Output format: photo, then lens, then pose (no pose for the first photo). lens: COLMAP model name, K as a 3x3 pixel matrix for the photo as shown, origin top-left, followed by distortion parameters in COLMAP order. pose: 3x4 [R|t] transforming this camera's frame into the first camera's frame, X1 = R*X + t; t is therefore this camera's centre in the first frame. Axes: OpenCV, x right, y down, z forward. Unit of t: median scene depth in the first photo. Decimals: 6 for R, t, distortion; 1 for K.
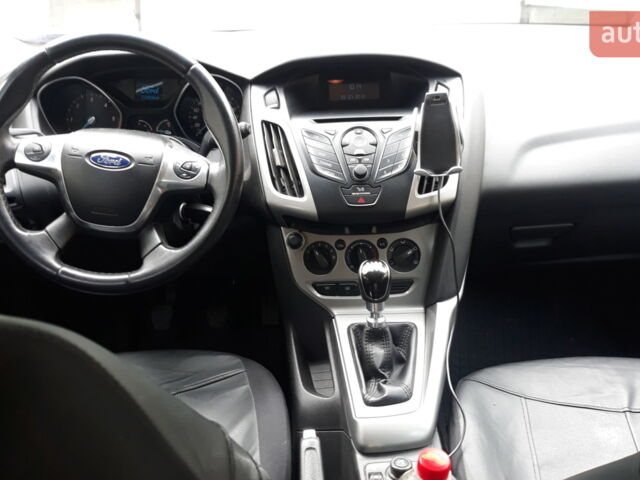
lens RADIAL K [[518.0, 0, 320.0], [0, 518.0, 240.0], [0, 0, 1]] dist [-0.002189, 0.132013]
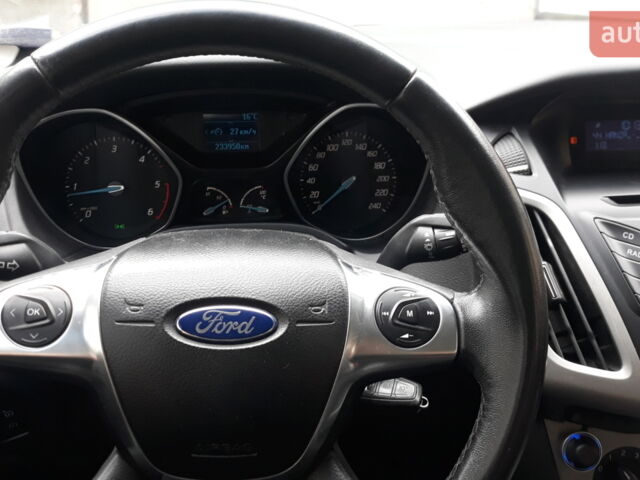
lens RADIAL K [[518.0, 0, 320.0], [0, 518.0, 240.0], [0, 0, 1]] dist [-0.002189, 0.132013]
pose [[0.995161, -0.015391, 0.097044, -0.335152], [0.019031, 0.999145, -0.036696, -0.181678], [-0.096396, 0.038365, 0.994603, 0.545083]]
